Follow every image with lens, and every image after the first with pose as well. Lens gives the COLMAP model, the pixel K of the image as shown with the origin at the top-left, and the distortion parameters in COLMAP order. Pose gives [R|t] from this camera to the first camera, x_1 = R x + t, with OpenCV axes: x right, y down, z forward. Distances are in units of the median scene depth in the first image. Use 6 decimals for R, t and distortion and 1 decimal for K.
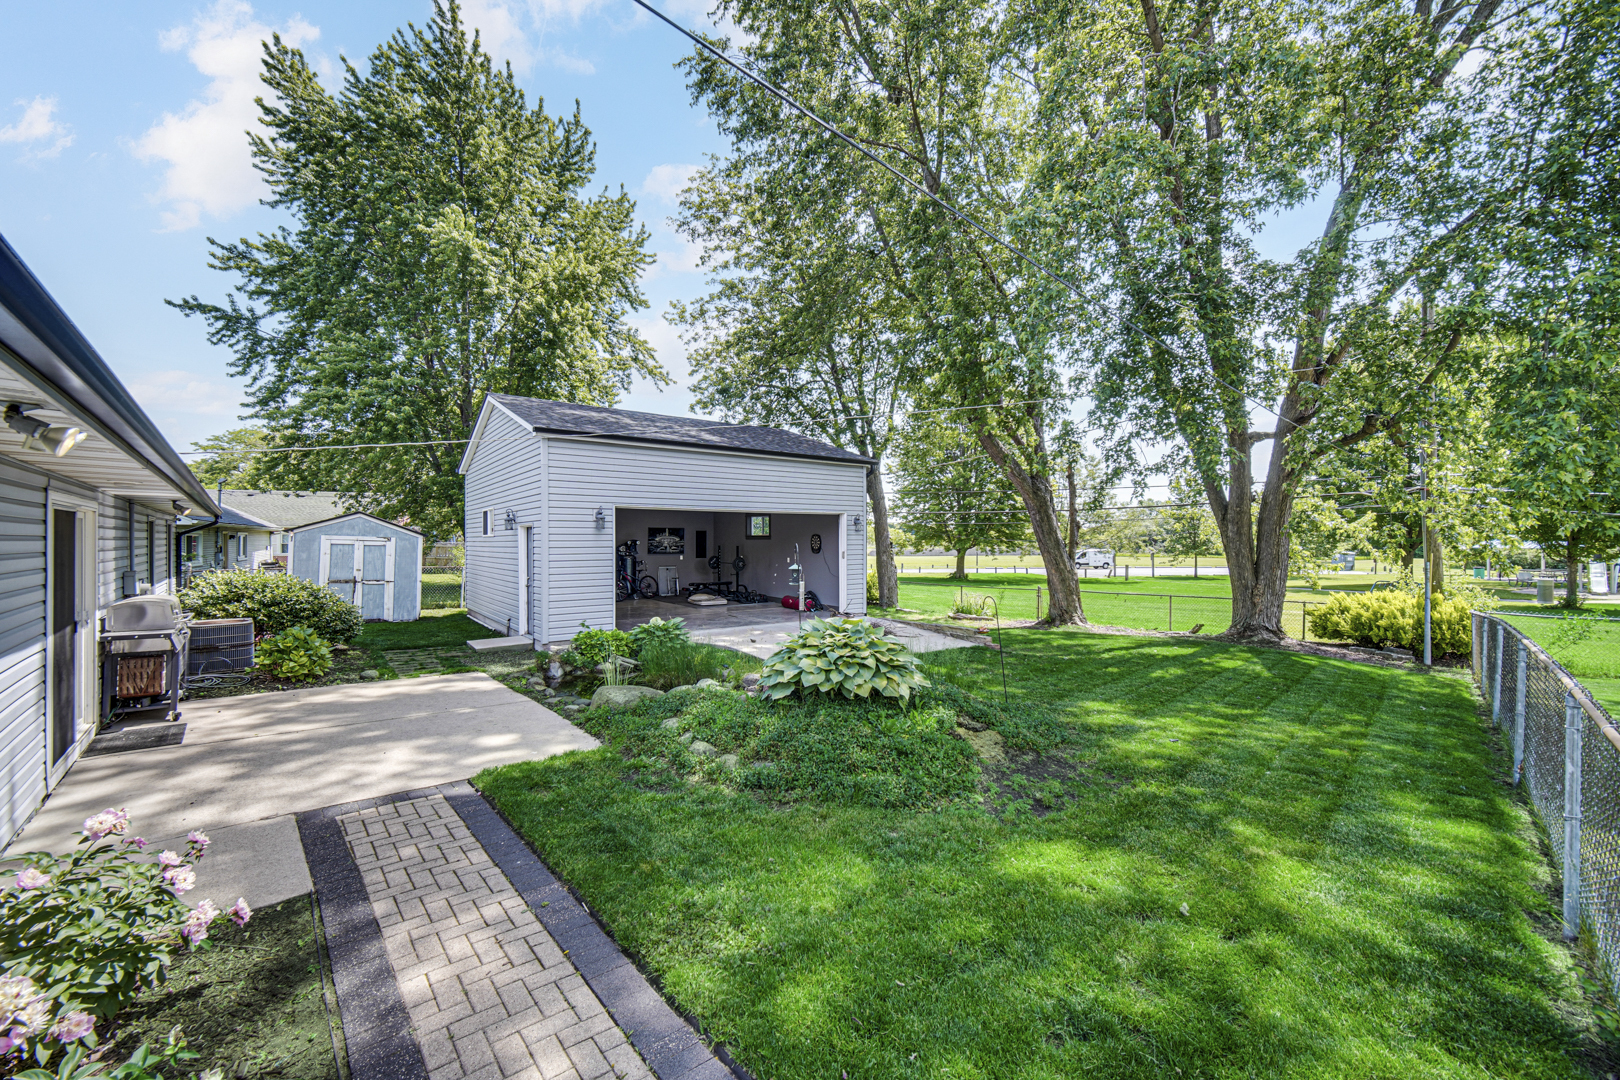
lens RADIAL K [[632.5, 0, 808.9], [0, 632.5, 543.8], [0, 0, 1]] dist [0.000196, 0.000012]
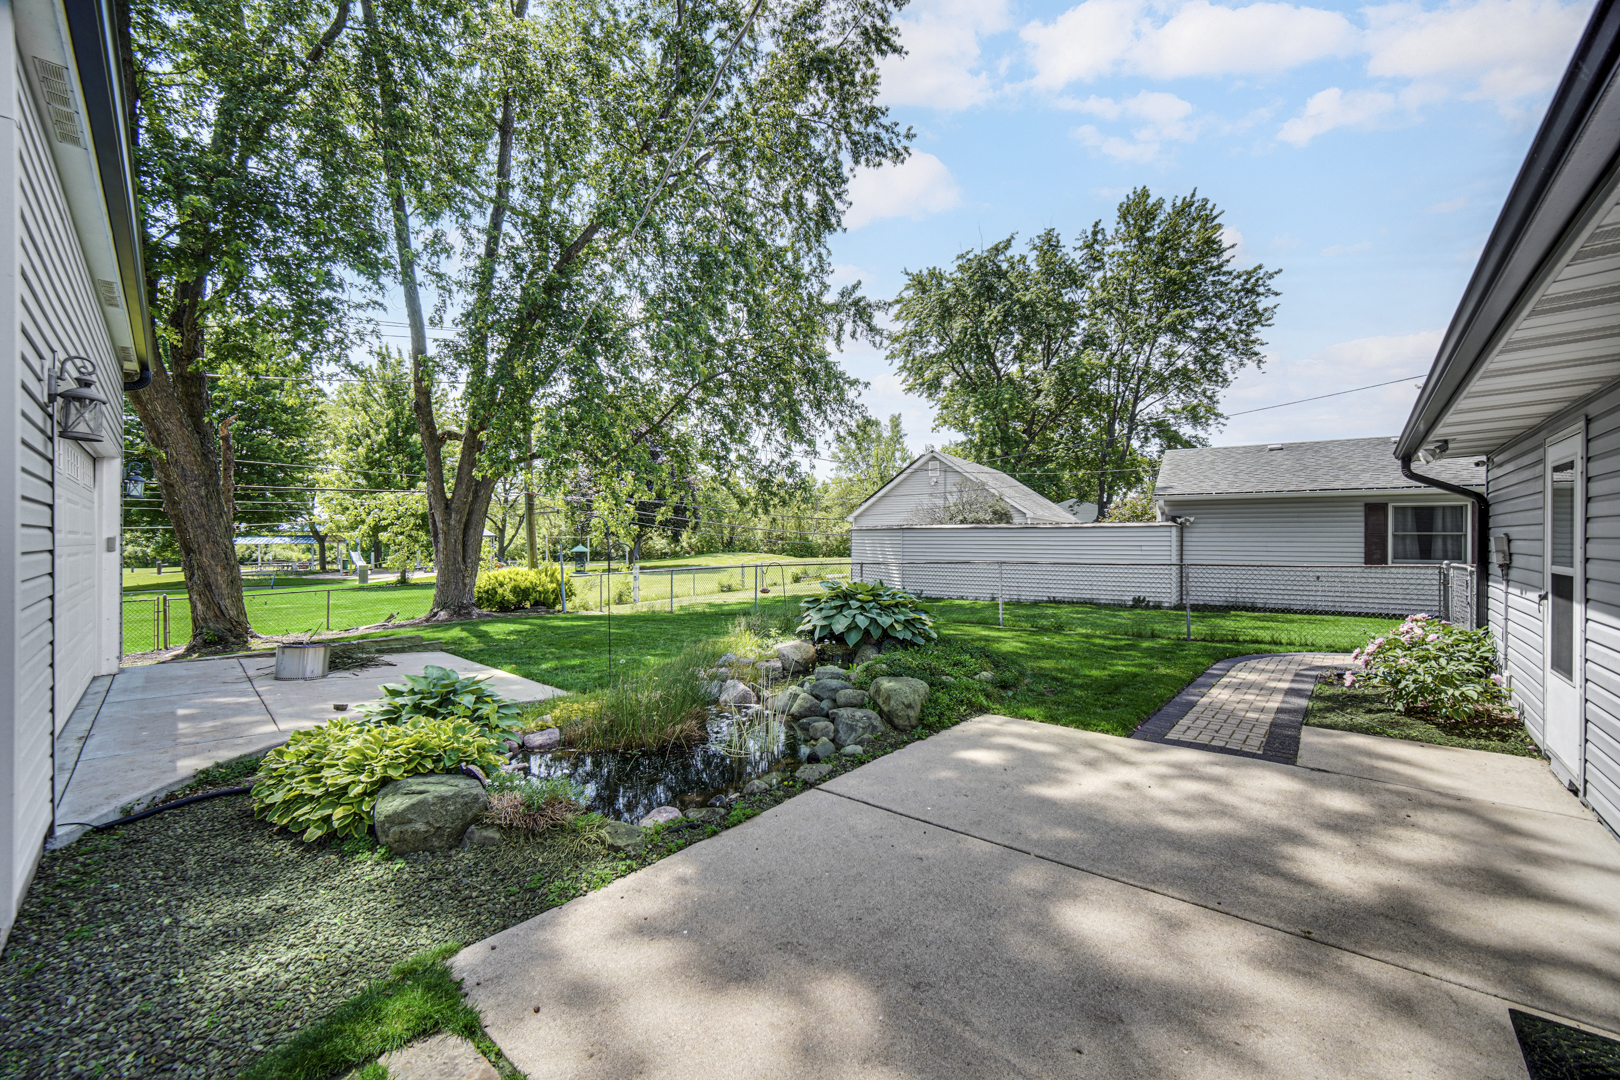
lens RADIAL K [[632.5, 0, 808.6], [0, 632.5, 540.6], [0, 0, 1]] dist [0.000196, 0.000012]
pose [[-0.126744, -0.000120, 0.991935, -1.411381], [0.001582, 0.999999, 0.000324, 0.053160], [-0.991934, 0.001610, -0.126744, 1.496504]]
